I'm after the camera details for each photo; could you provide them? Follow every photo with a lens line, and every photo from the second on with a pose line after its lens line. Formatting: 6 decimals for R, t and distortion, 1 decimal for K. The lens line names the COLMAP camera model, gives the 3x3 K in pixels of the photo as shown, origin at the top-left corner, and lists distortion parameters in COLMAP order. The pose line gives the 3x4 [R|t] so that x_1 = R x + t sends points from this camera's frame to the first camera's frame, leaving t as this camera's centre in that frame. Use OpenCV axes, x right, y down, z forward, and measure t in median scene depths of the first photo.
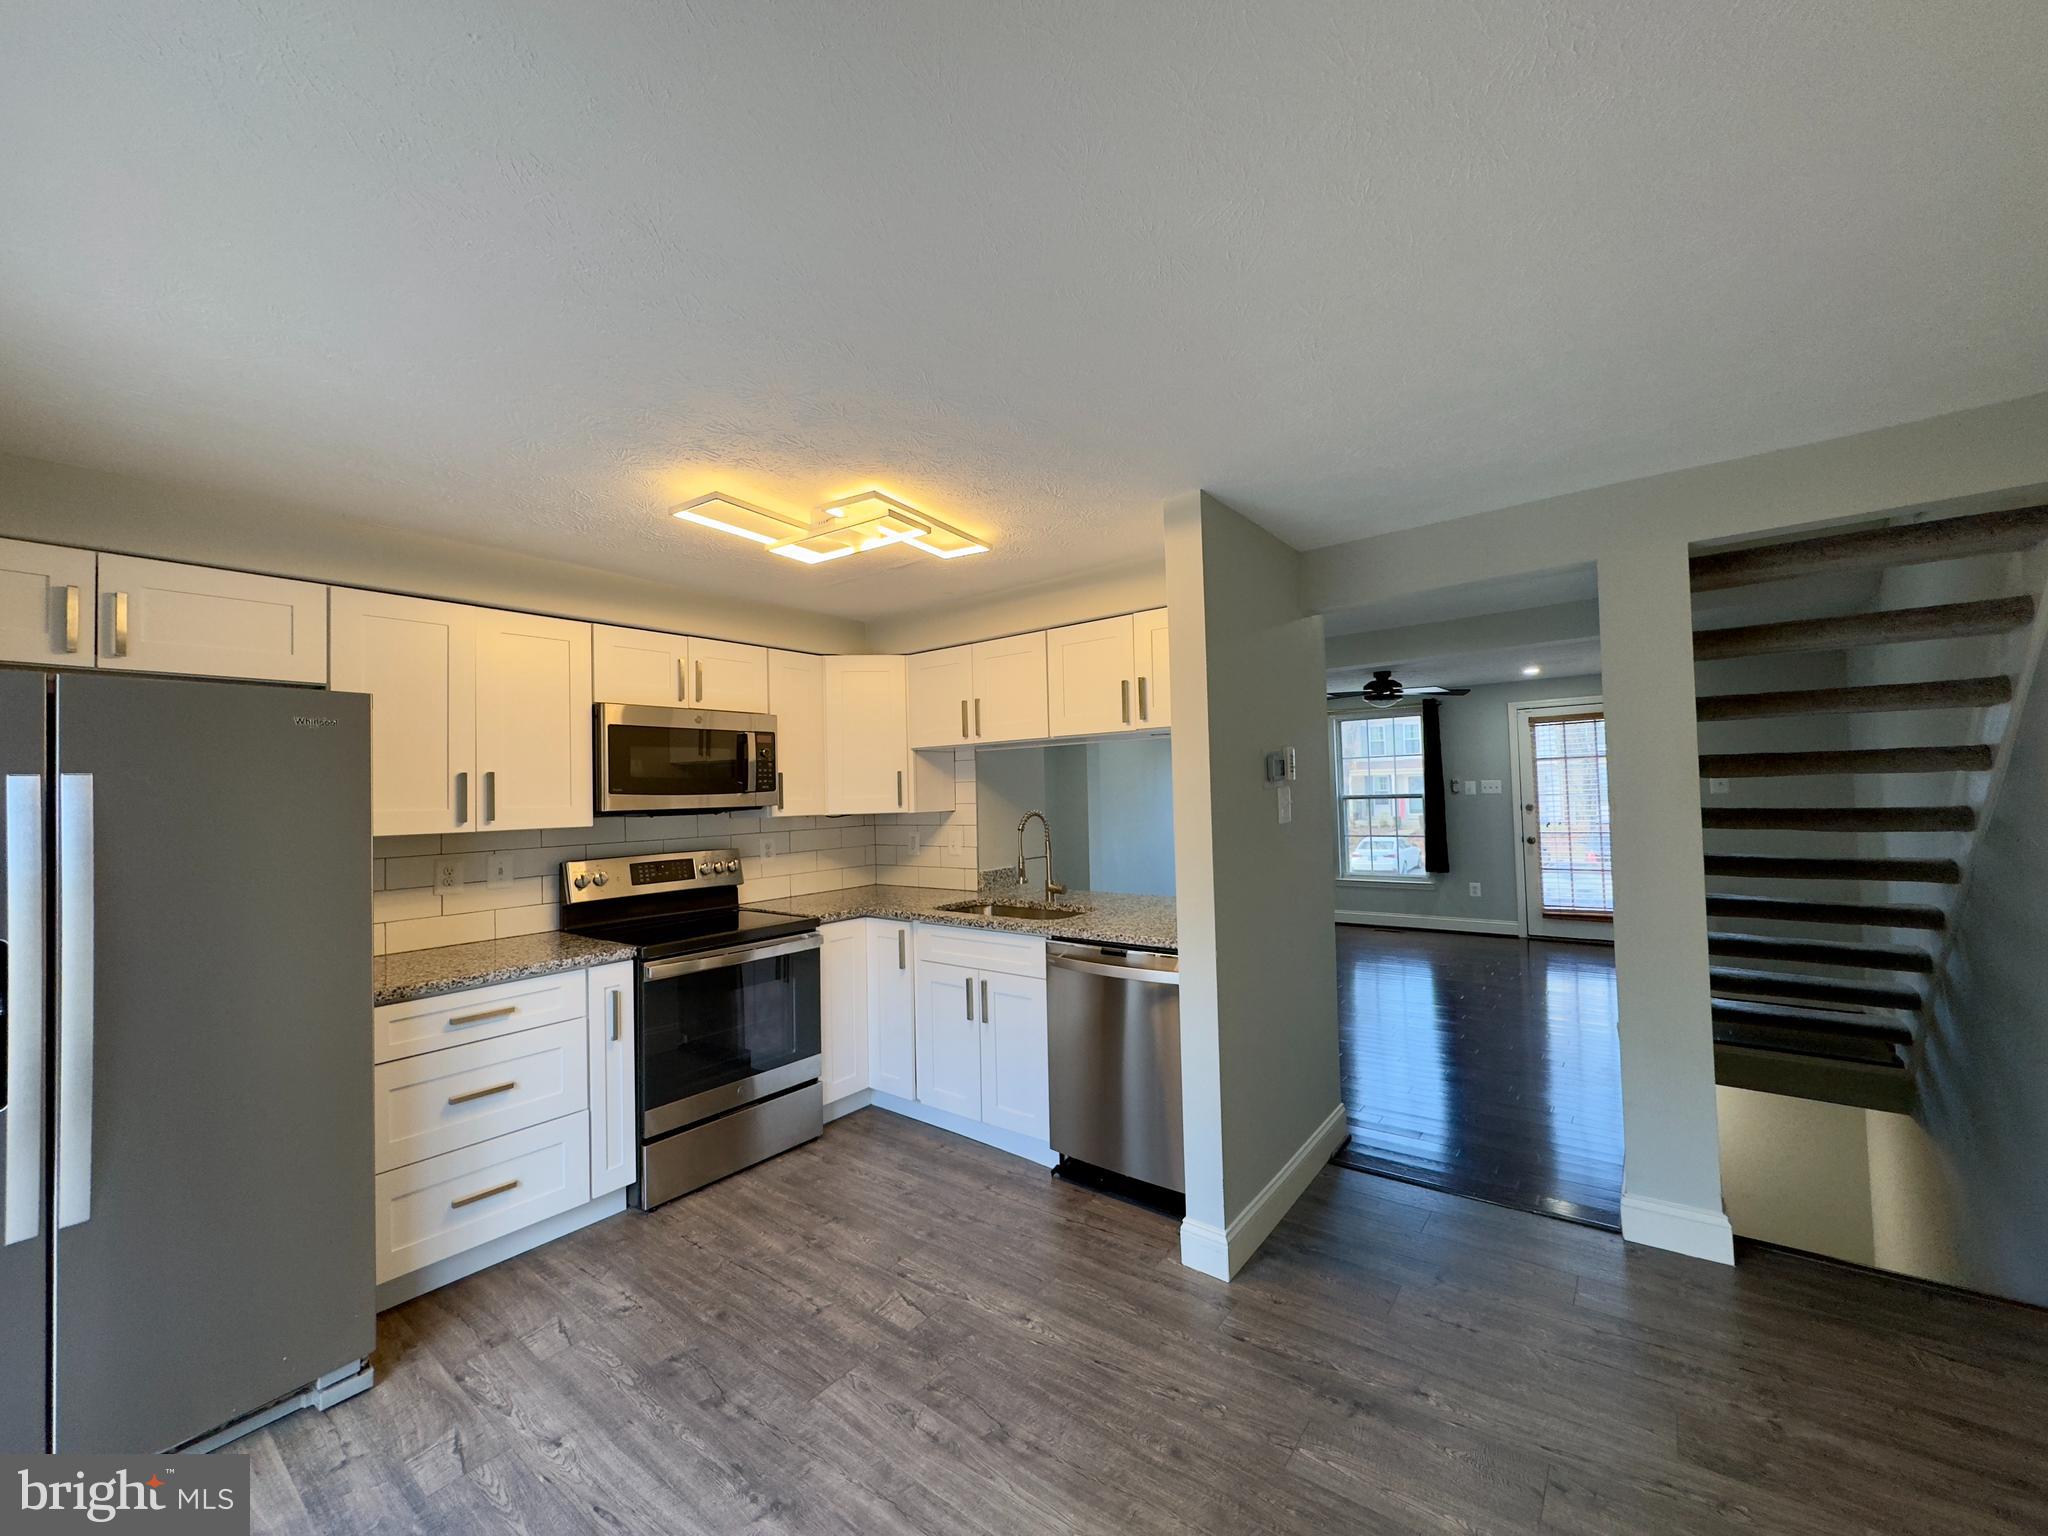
lens RADIAL K [[816.2, 0, 1020.1], [0, 816.2, 768.0], [0, 0, 1]] dist [-0.001633, 0.000275]
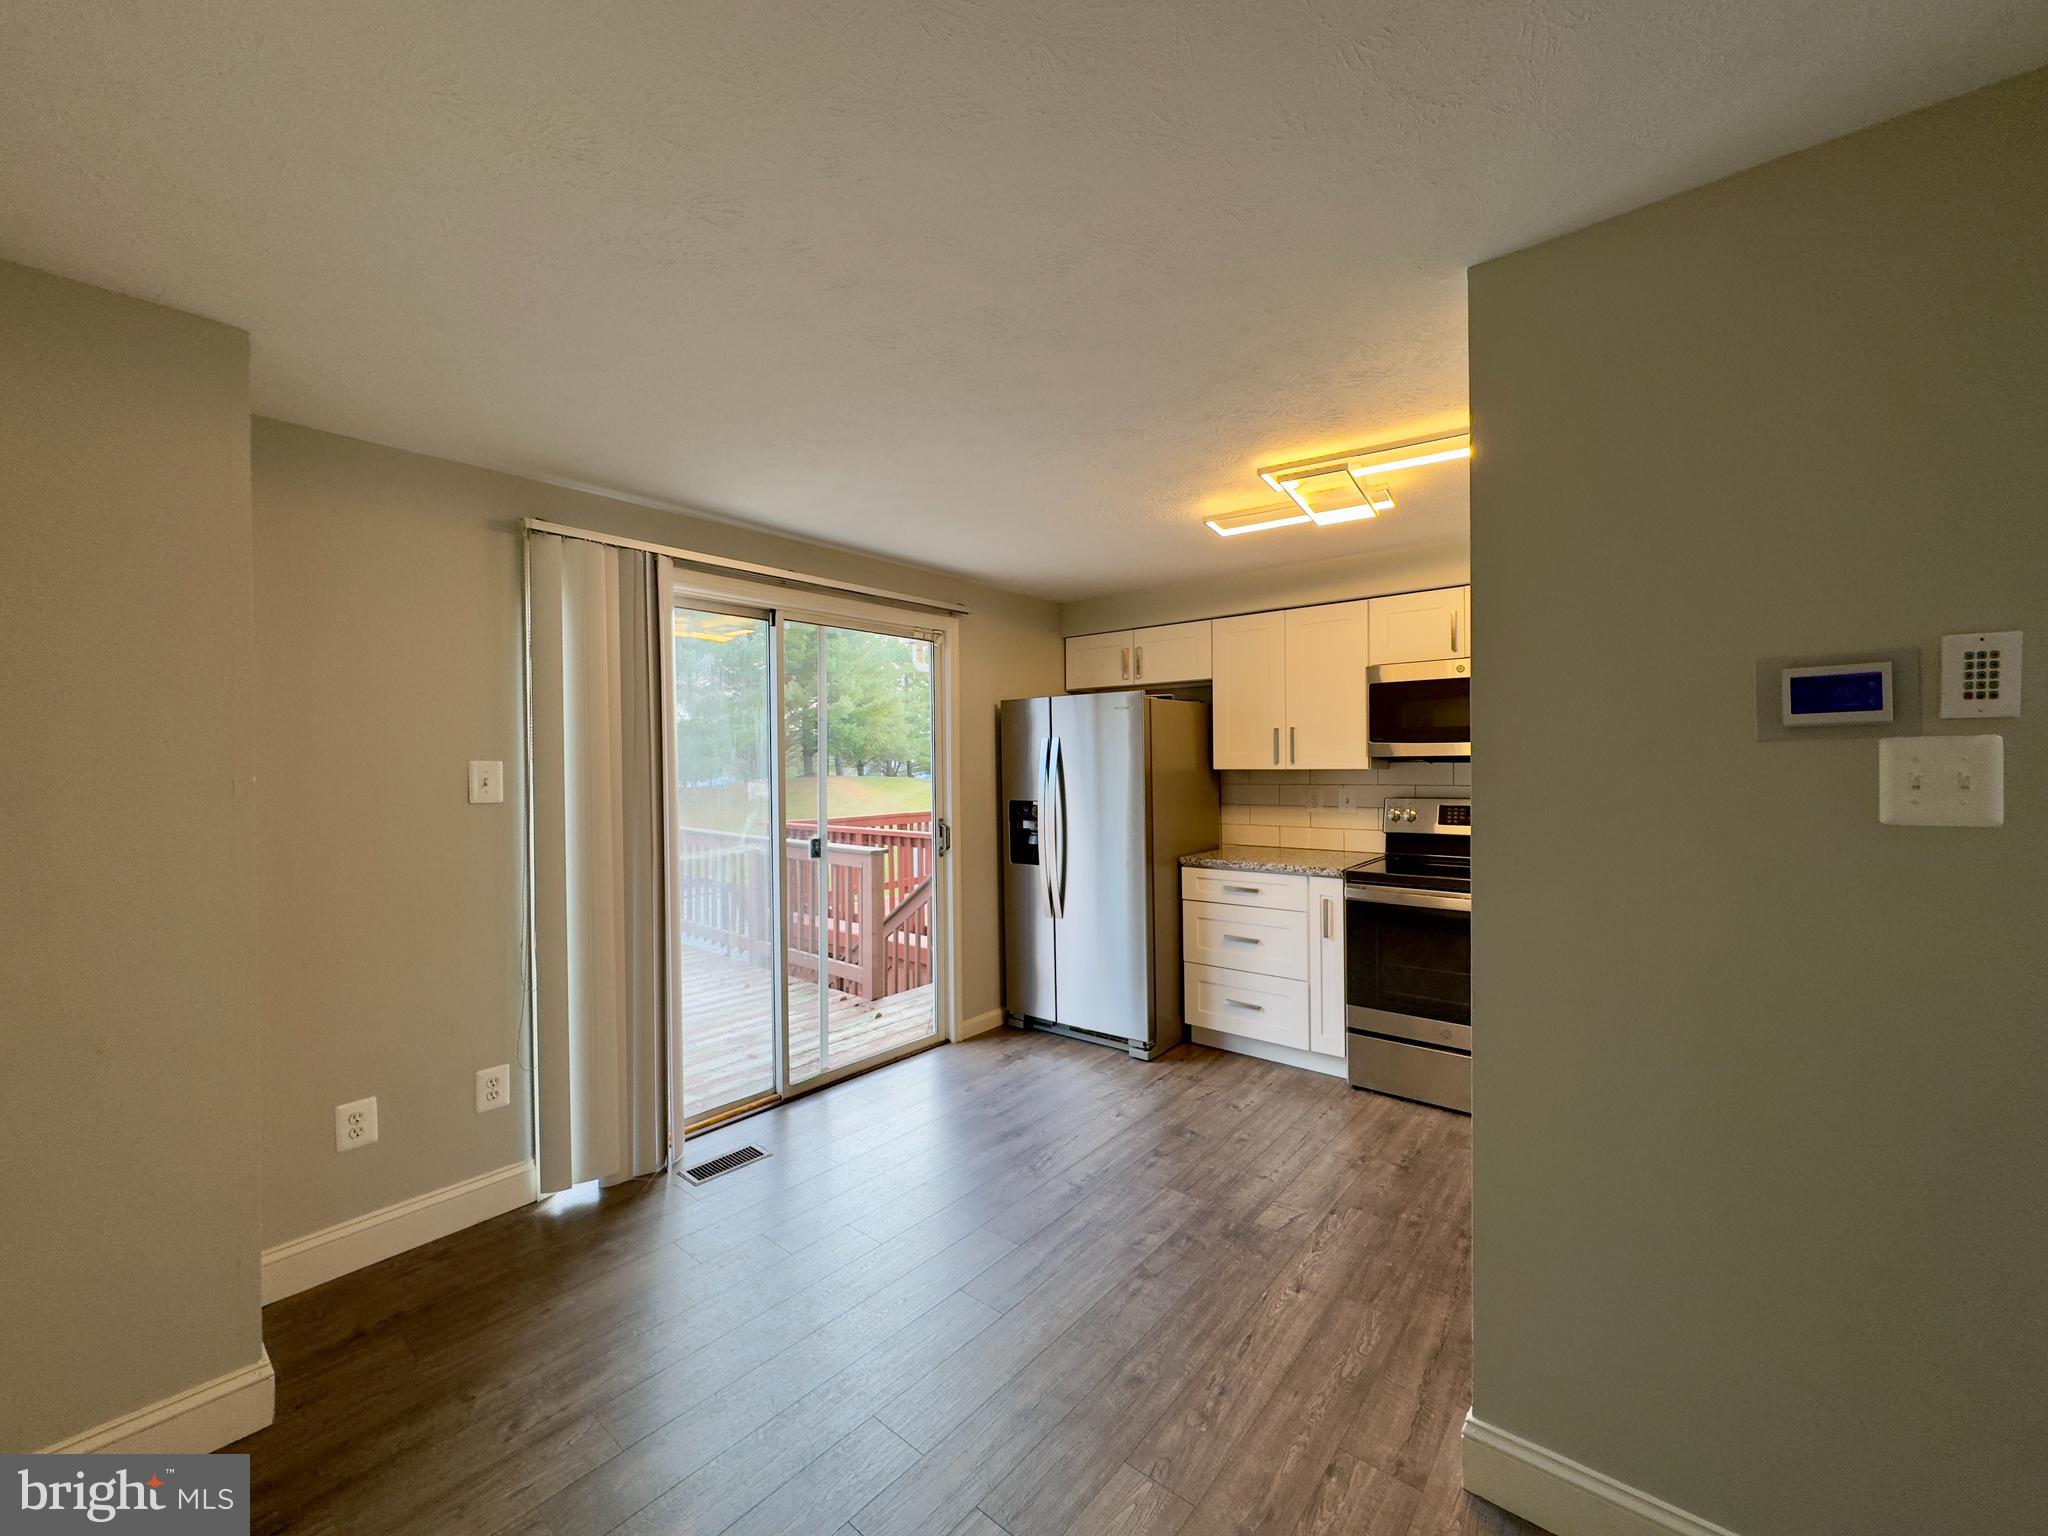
lens RADIAL K [[816.2, 0, 1020.1], [0, 816.2, 768.0], [0, 0, 1]] dist [-0.001633, 0.000275]
pose [[-0.038068, 0.037858, -0.998558, 1.213919], [0.044273, 0.998365, 0.036163, 0.005820], [0.998294, -0.042832, -0.039682, 0.920593]]
